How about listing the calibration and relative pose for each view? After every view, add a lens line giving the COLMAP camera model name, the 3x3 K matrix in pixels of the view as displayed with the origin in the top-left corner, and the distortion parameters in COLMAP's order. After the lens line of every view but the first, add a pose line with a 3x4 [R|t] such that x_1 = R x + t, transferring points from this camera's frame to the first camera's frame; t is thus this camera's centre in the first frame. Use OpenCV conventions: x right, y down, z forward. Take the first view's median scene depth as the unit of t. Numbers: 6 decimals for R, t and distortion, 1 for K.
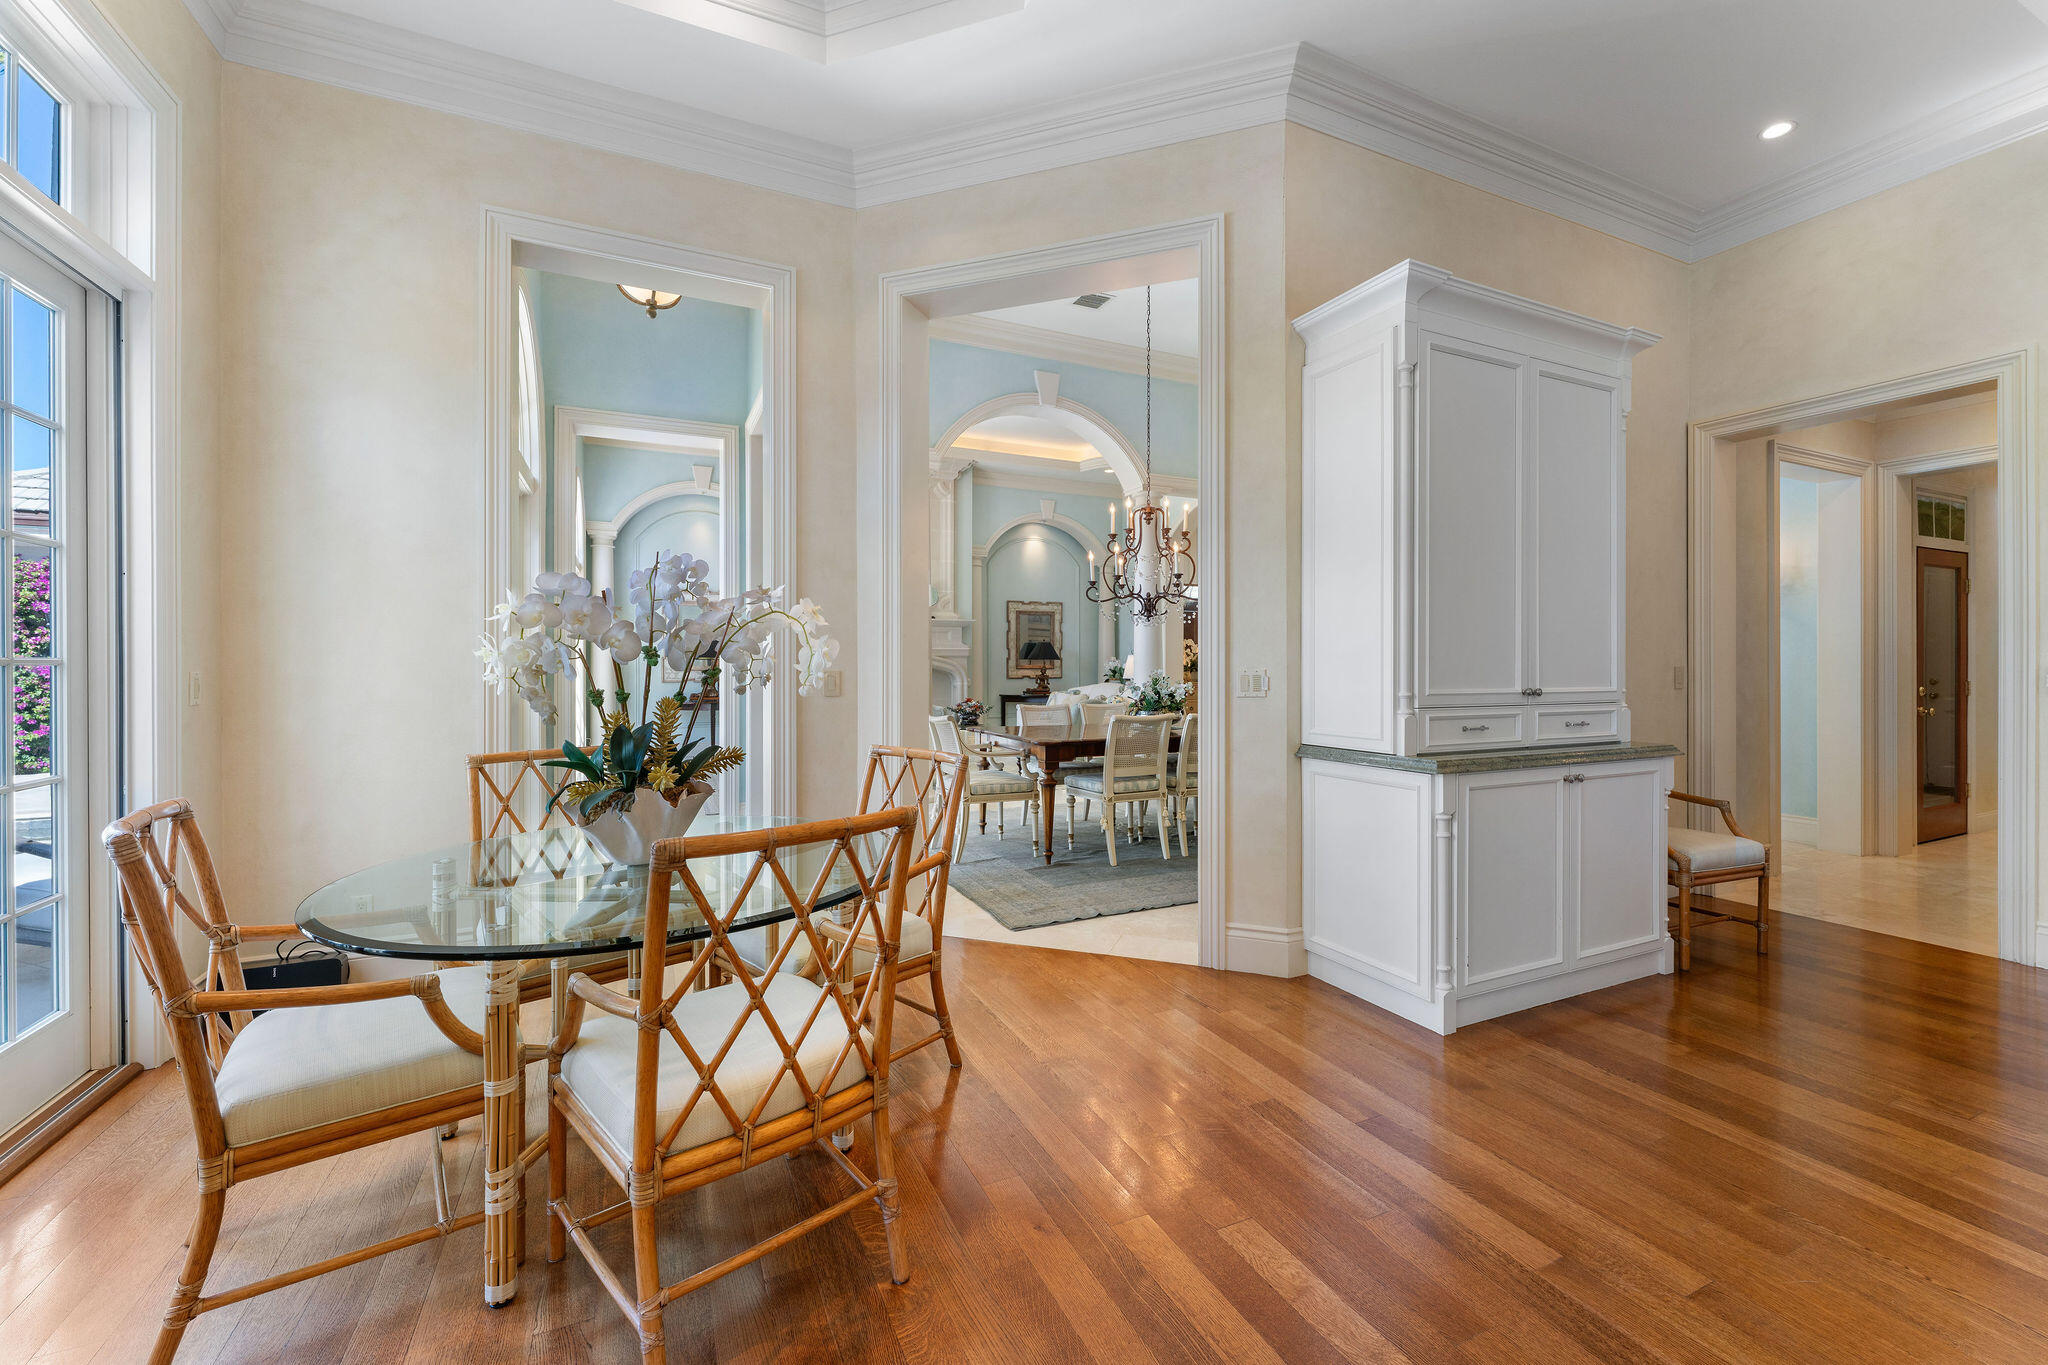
lens RADIAL K [[827.0, 0, 1049.2], [0, 827.0, 652.4], [0, 0, 1]] dist [-0.004821, -0.000867]
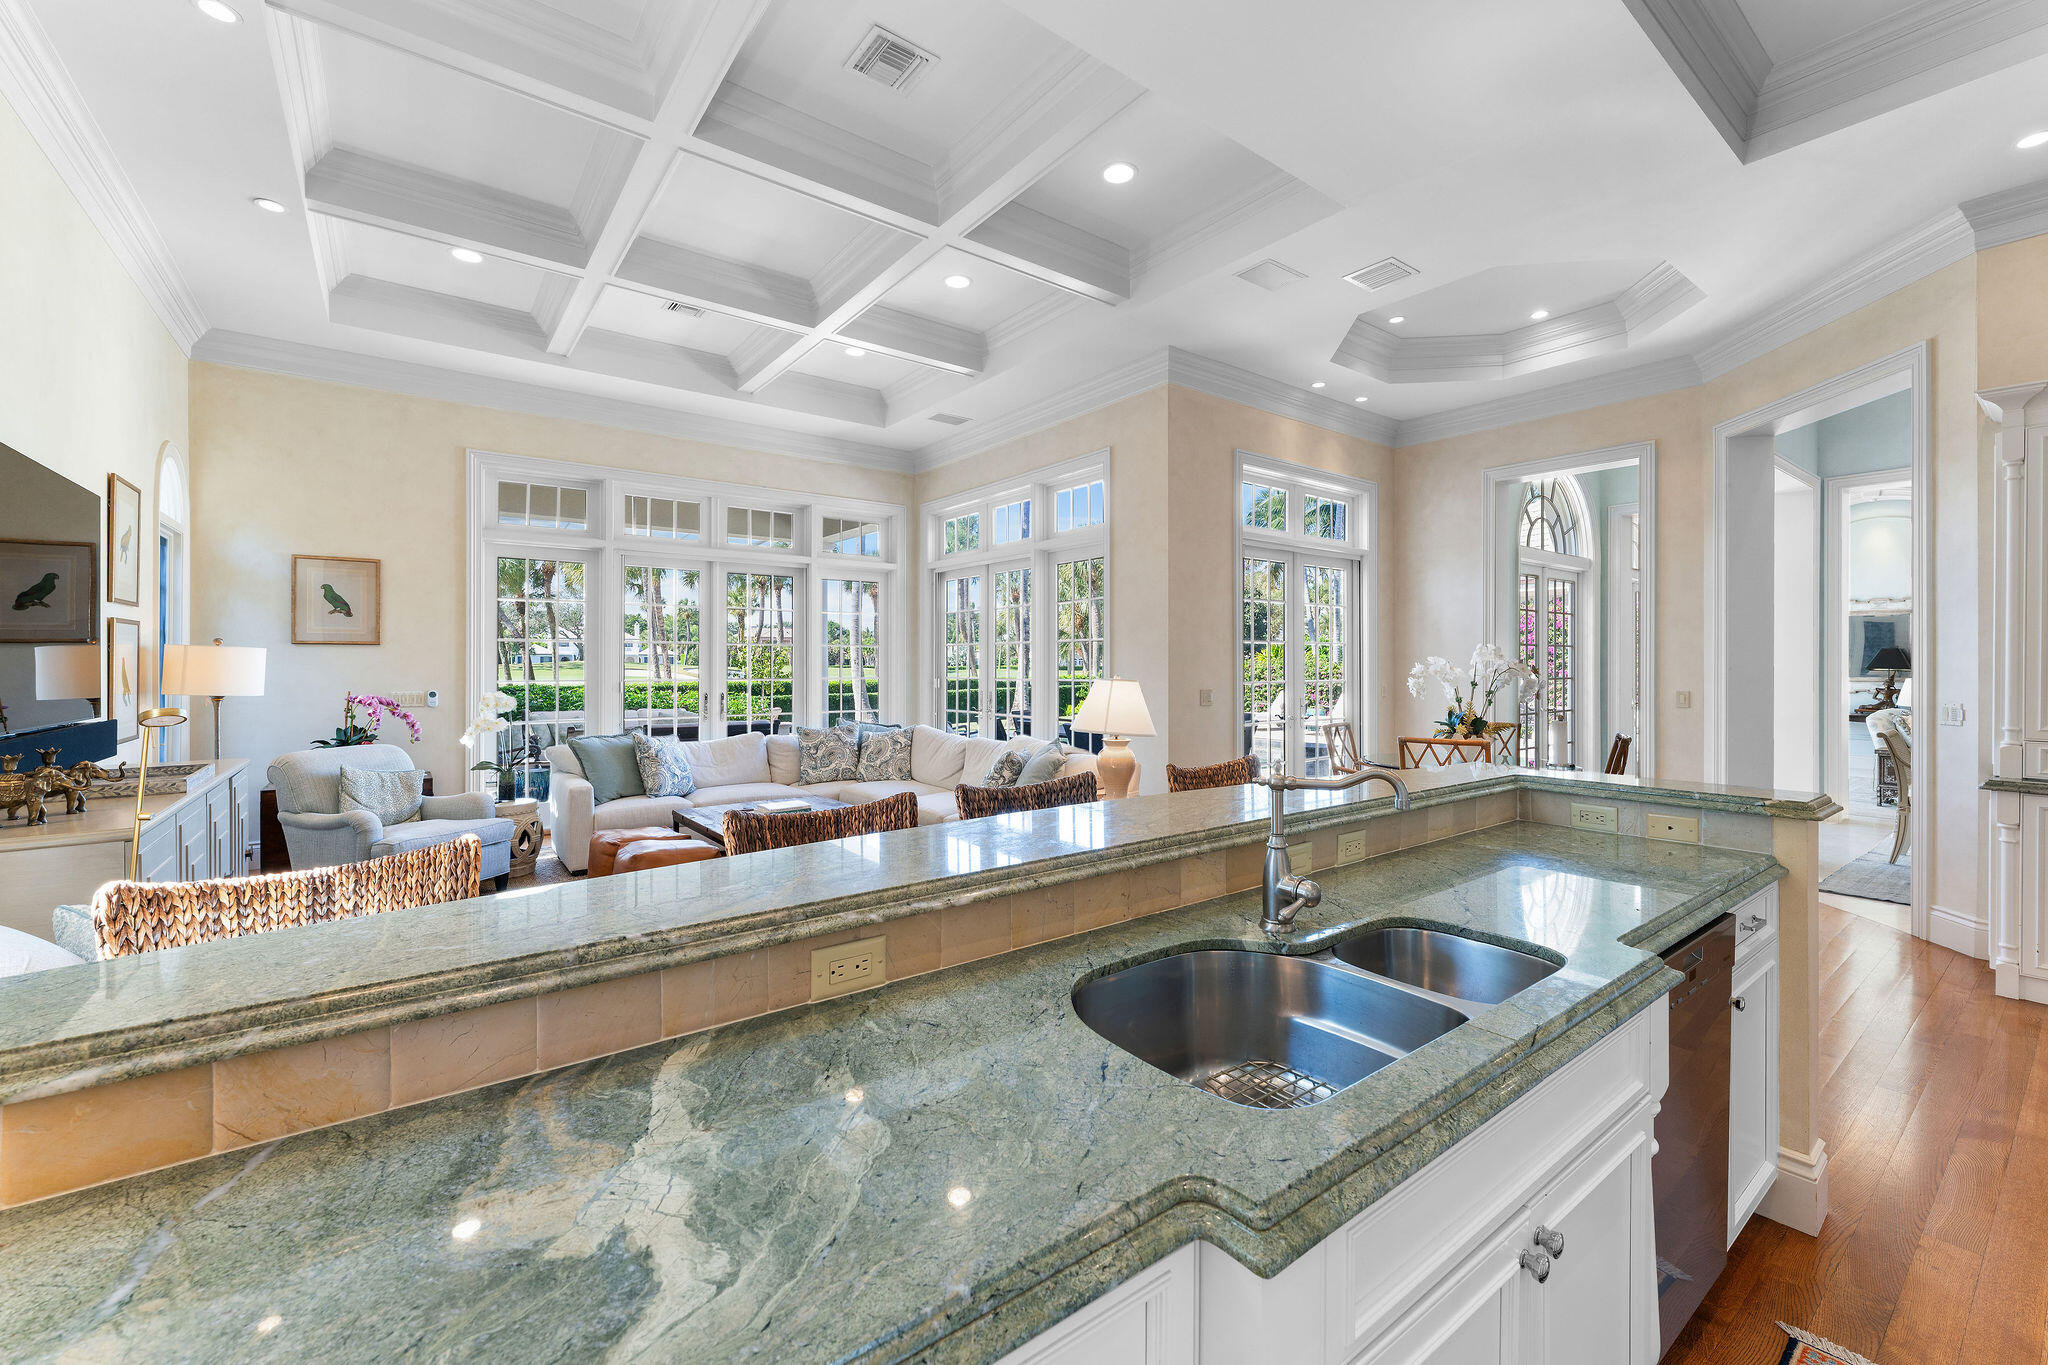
lens RADIAL K [[827.0, 0, 1032.4], [0, 827.0, 661.1], [0, 0, 1]] dist [-0.004821, -0.000867]
pose [[0.197201, 0.007272, -0.980336, 1.329478], [-0.000038, 0.999973, 0.007410, -0.057429], [0.980363, -0.001424, 0.197196, -0.658014]]
